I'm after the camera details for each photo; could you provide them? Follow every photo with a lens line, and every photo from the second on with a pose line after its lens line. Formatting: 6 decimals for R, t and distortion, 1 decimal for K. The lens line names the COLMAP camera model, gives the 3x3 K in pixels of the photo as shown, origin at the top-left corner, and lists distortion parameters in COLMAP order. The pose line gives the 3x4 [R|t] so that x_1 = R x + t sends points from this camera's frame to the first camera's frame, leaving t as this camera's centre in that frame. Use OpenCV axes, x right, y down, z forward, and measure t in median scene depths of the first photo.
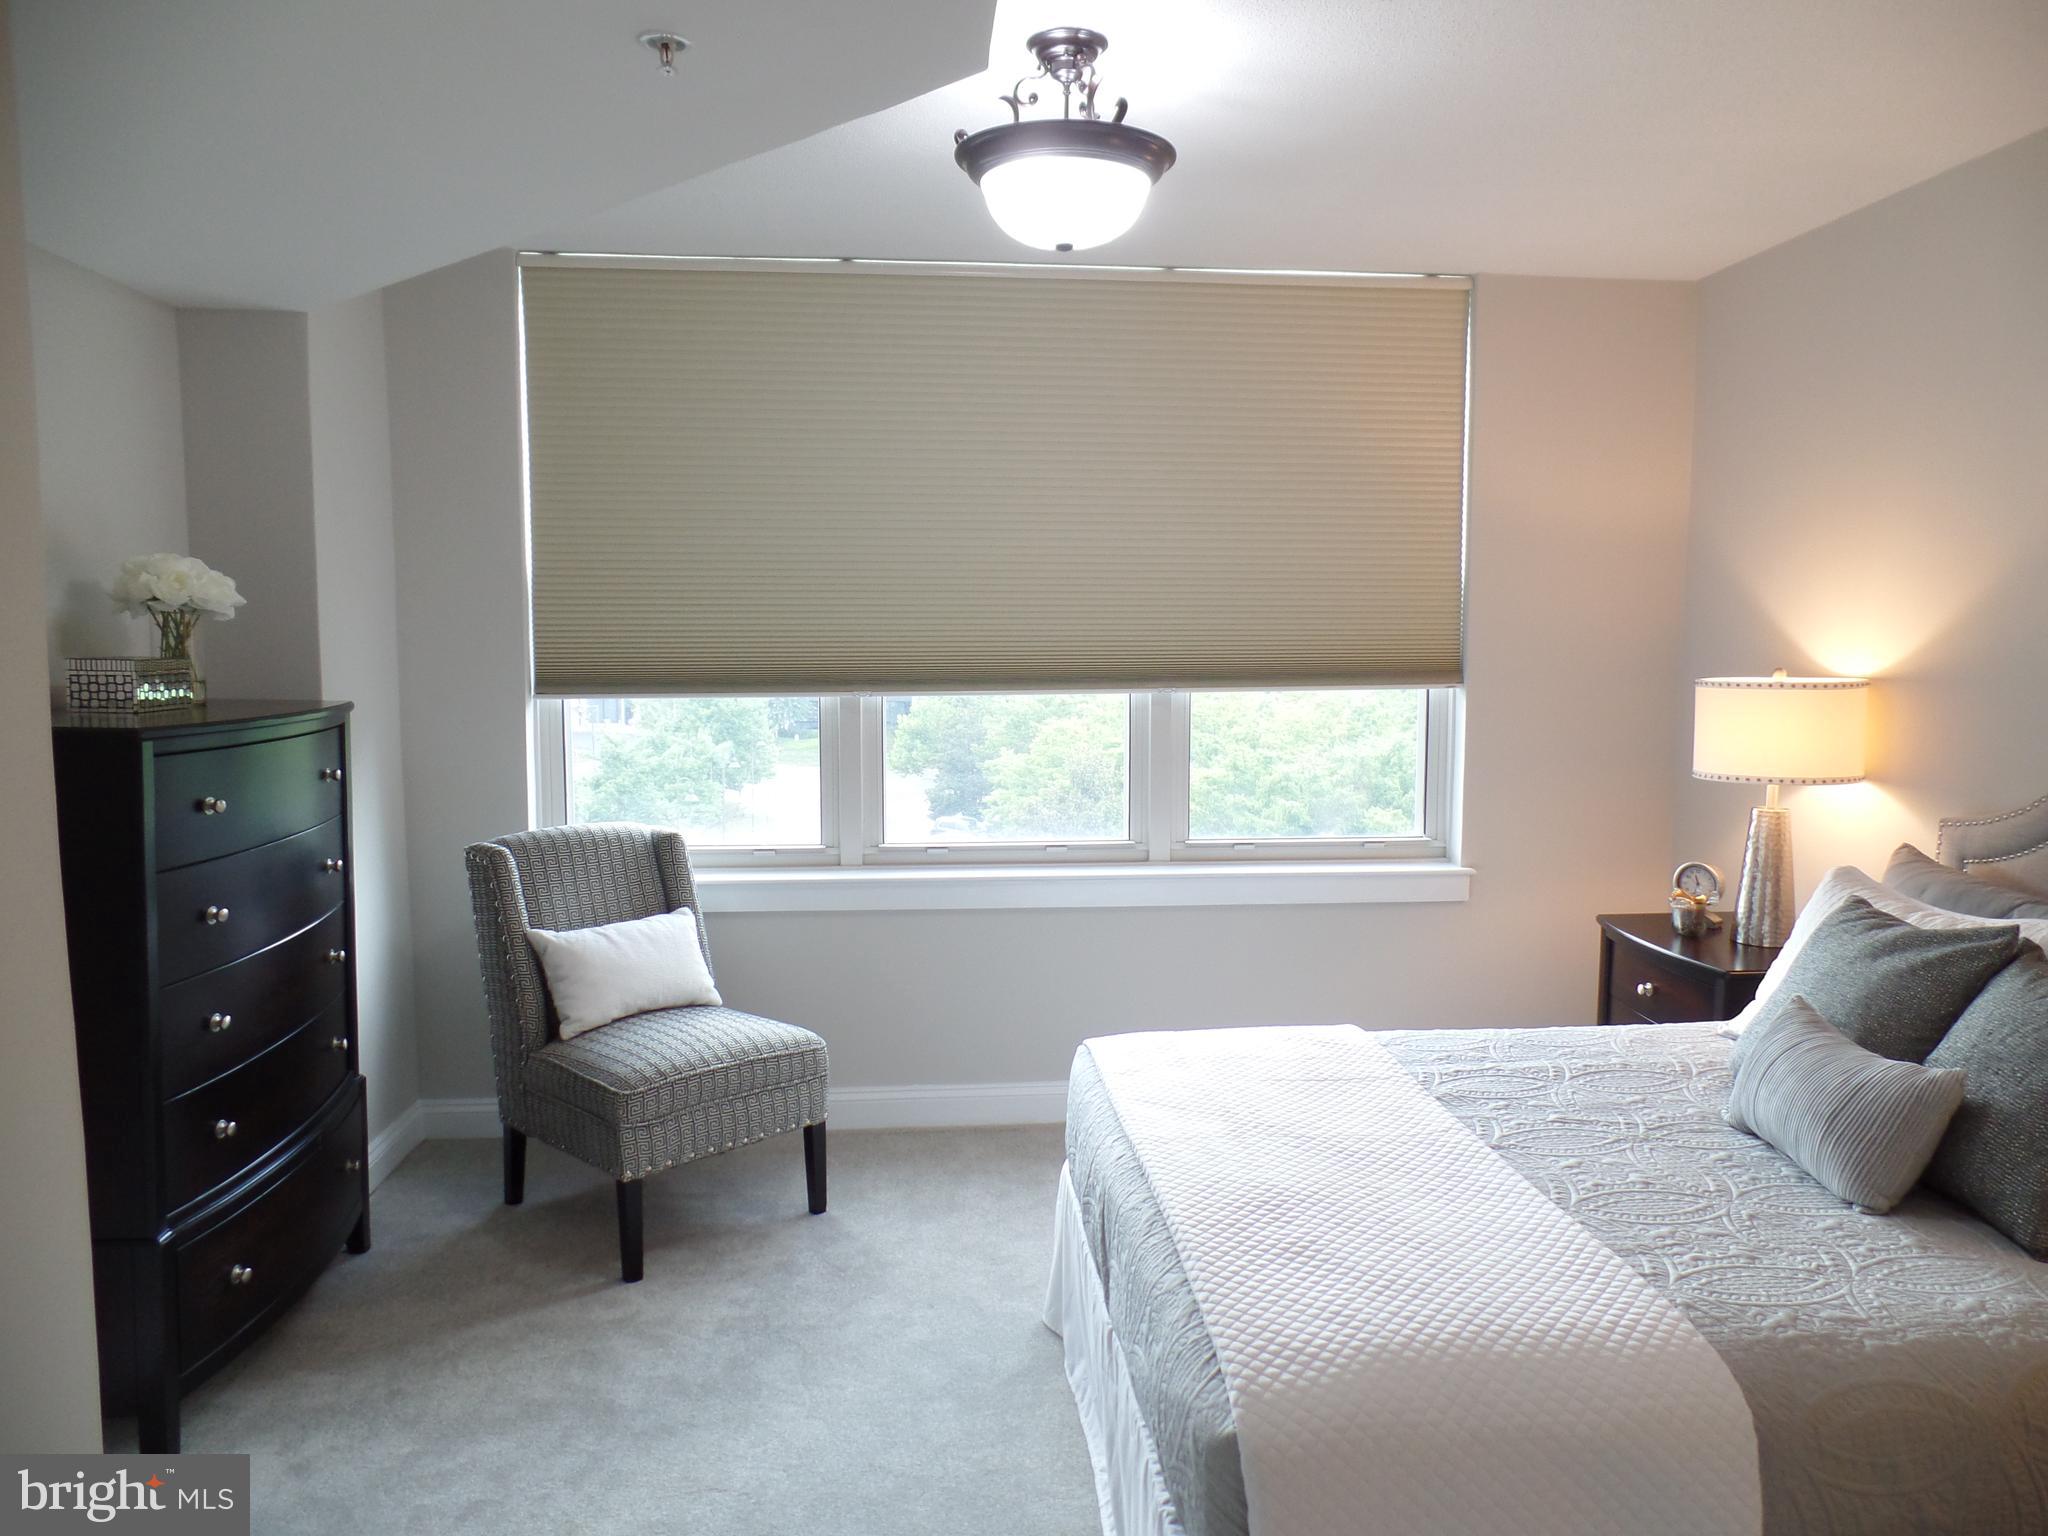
lens RADIAL K [[1411.8, 0, 1037.9], [0, 1411.8, 764.5], [0, 0, 1]] dist [-0.005325, 0.006571]
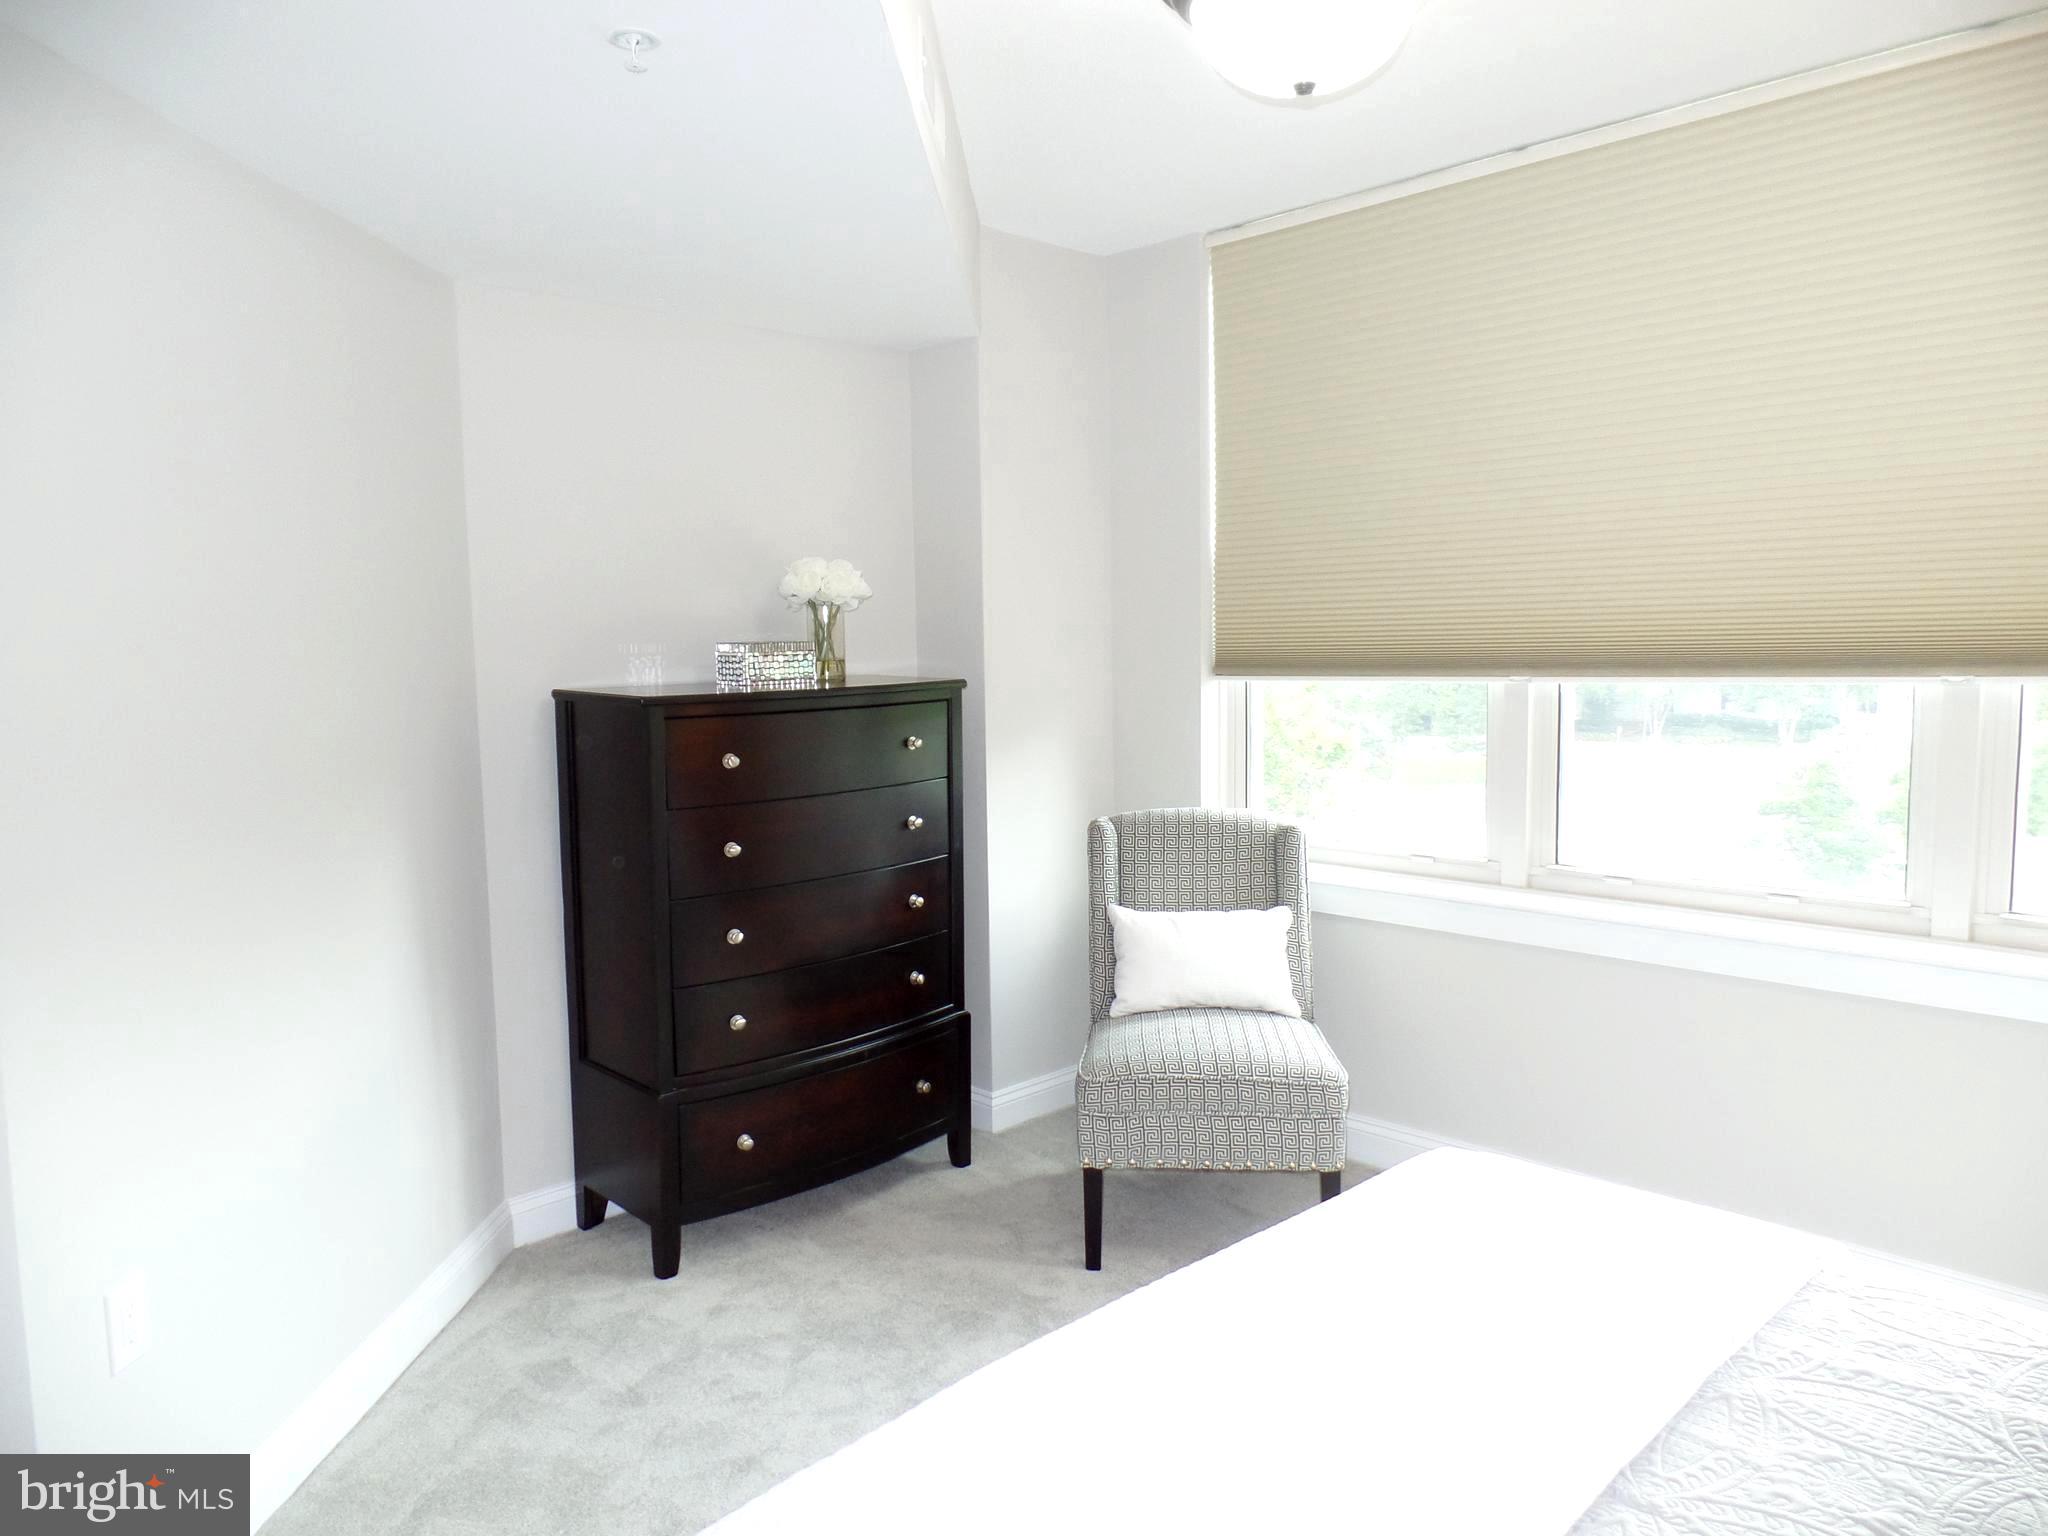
lens RADIAL K [[1411.8, 0, 1028.6], [0, 1411.8, 771.3], [0, 0, 1]] dist [-0.005325, 0.006571]
pose [[0.631212, 0.063503, -0.773007, 0.367135], [-0.049807, 0.997904, 0.041307, -0.018070], [0.774010, 0.012428, 0.633052, 0.286355]]
